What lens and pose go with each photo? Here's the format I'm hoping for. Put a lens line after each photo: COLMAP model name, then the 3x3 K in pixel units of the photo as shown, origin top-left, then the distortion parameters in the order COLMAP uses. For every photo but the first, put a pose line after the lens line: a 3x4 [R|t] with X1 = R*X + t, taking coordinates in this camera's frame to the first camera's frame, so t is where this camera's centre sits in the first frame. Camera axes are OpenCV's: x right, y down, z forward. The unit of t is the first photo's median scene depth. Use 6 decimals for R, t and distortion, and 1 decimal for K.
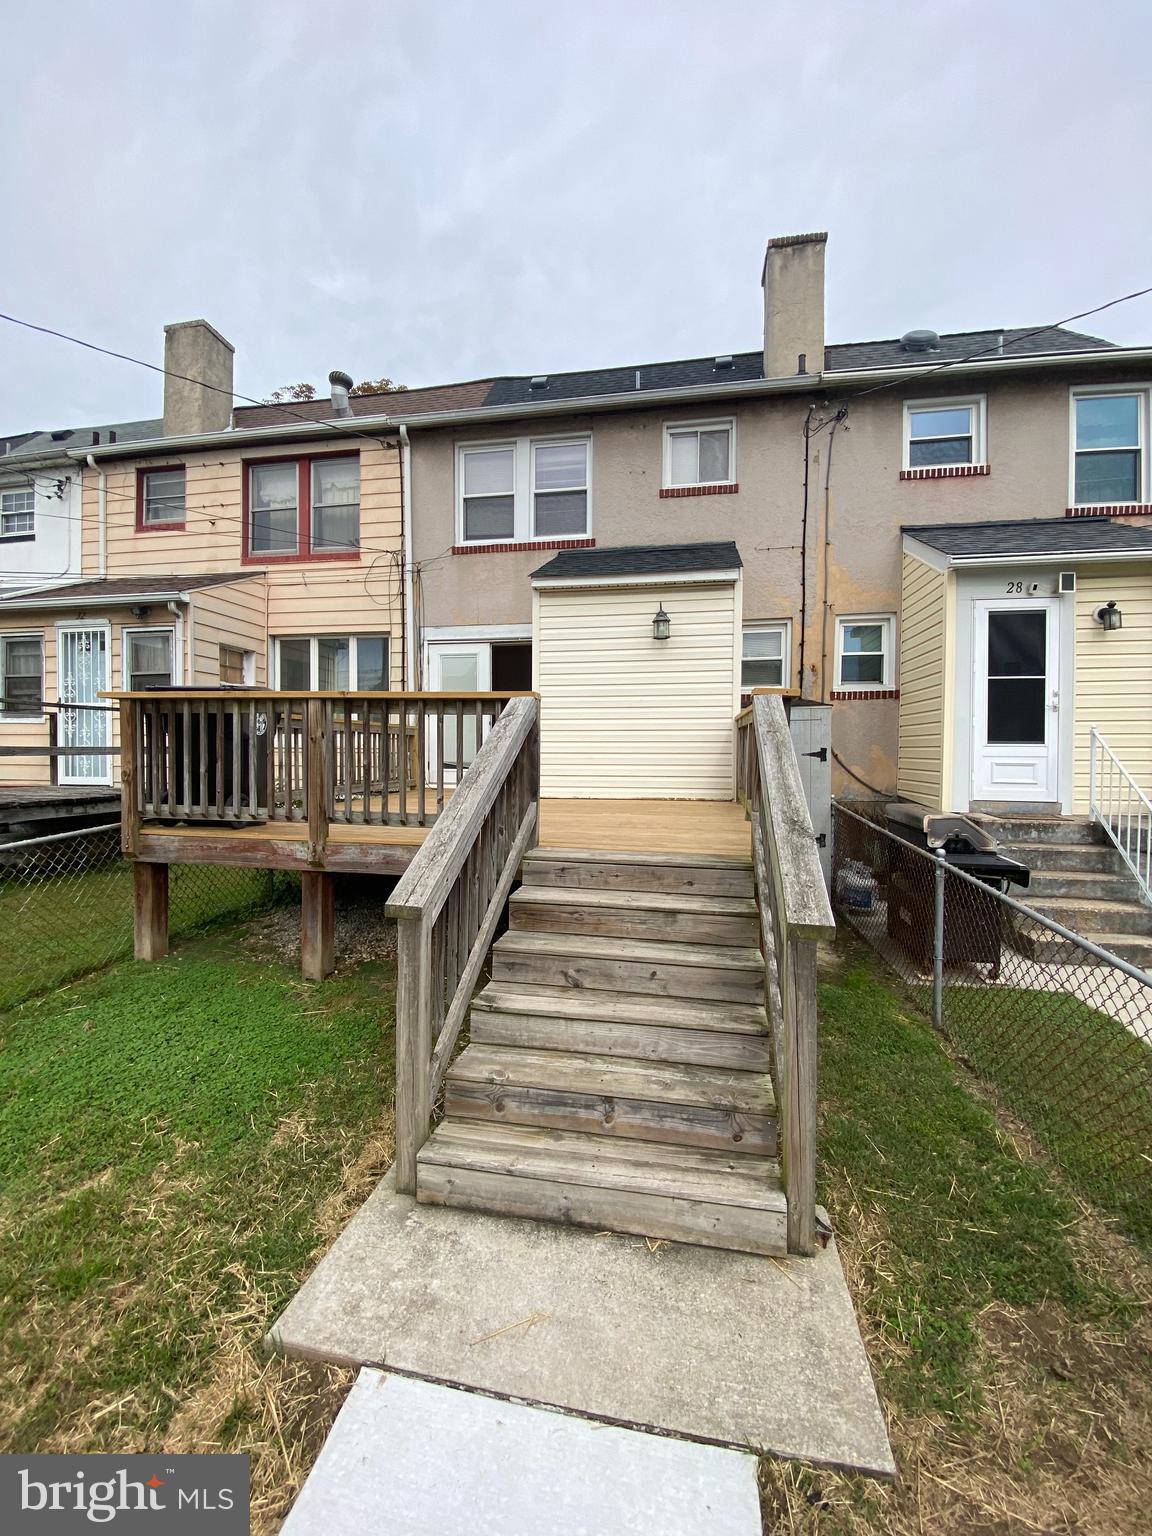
lens RADIAL K [[617.3, 0, 569.3], [0, 617.3, 770.6], [0, 0, 1]] dist [-0.009818, -0.007171]
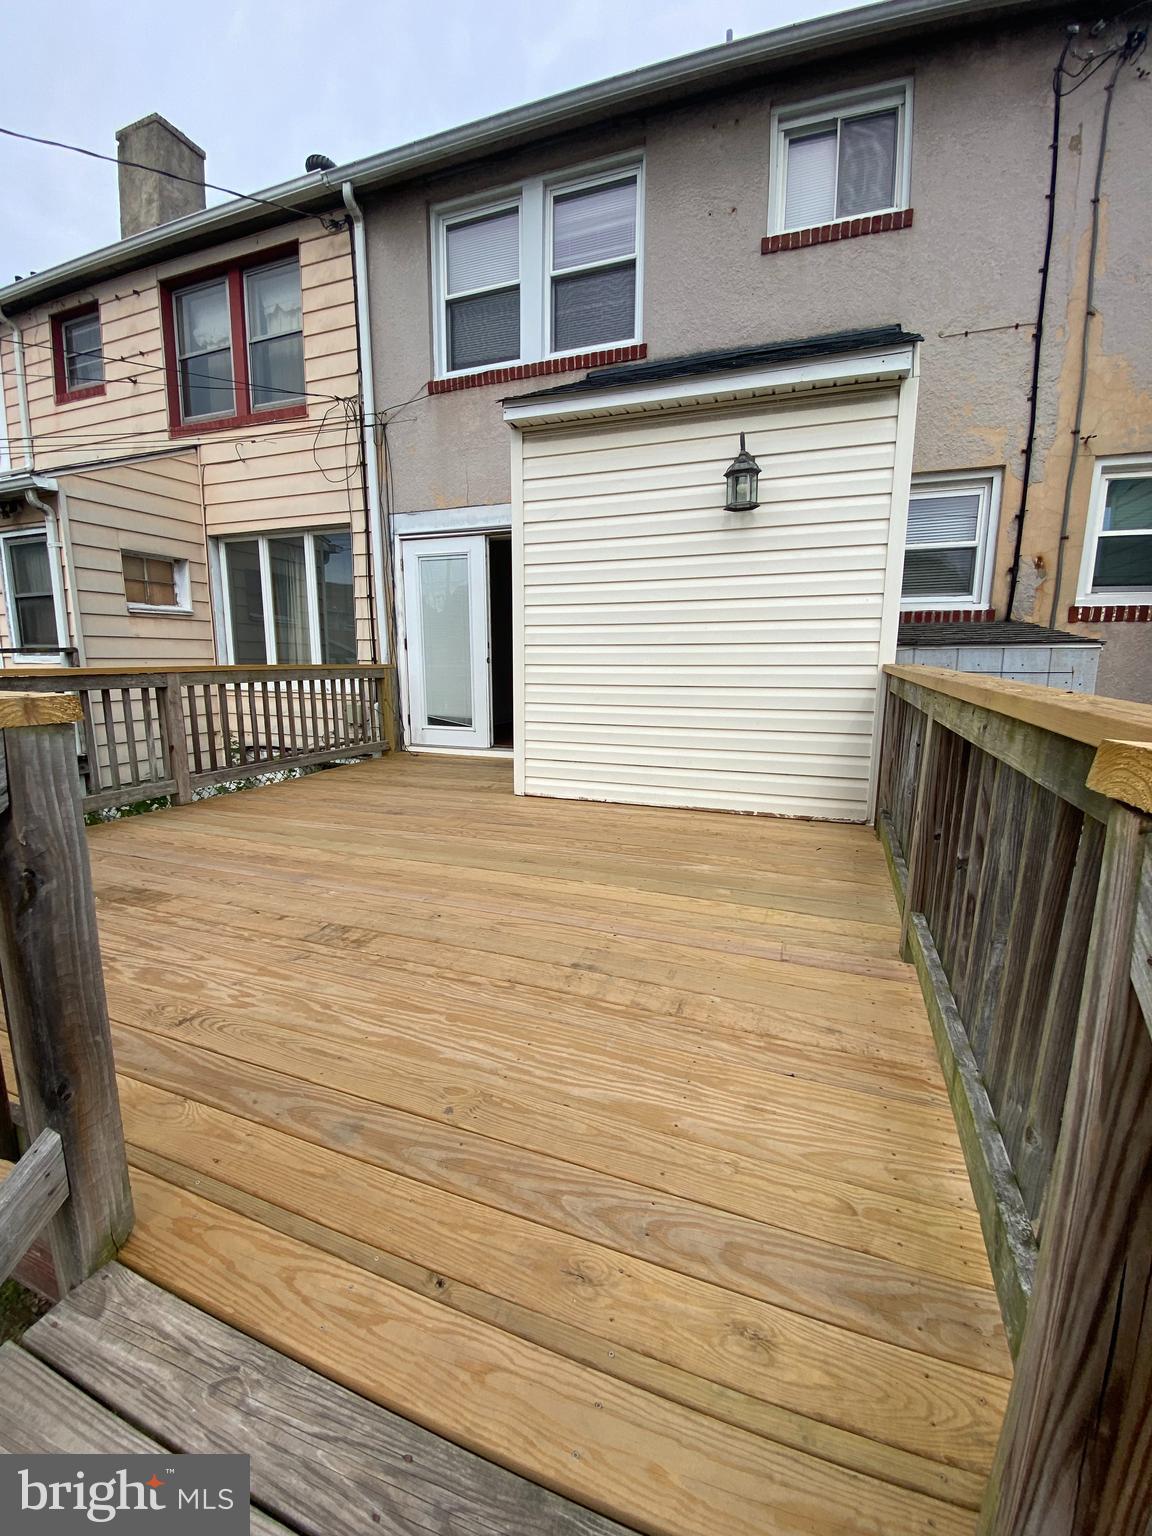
lens RADIAL K [[617.3, 0, 578.7], [0, 617.3, 761.4], [0, 0, 1]] dist [-0.009818, -0.007171]
pose [[0.985998, 0.024799, -0.164903, 0.080132], [-0.001887, 0.990477, 0.137667, -0.058783], [0.166746, -0.135428, 0.976655, 0.342833]]
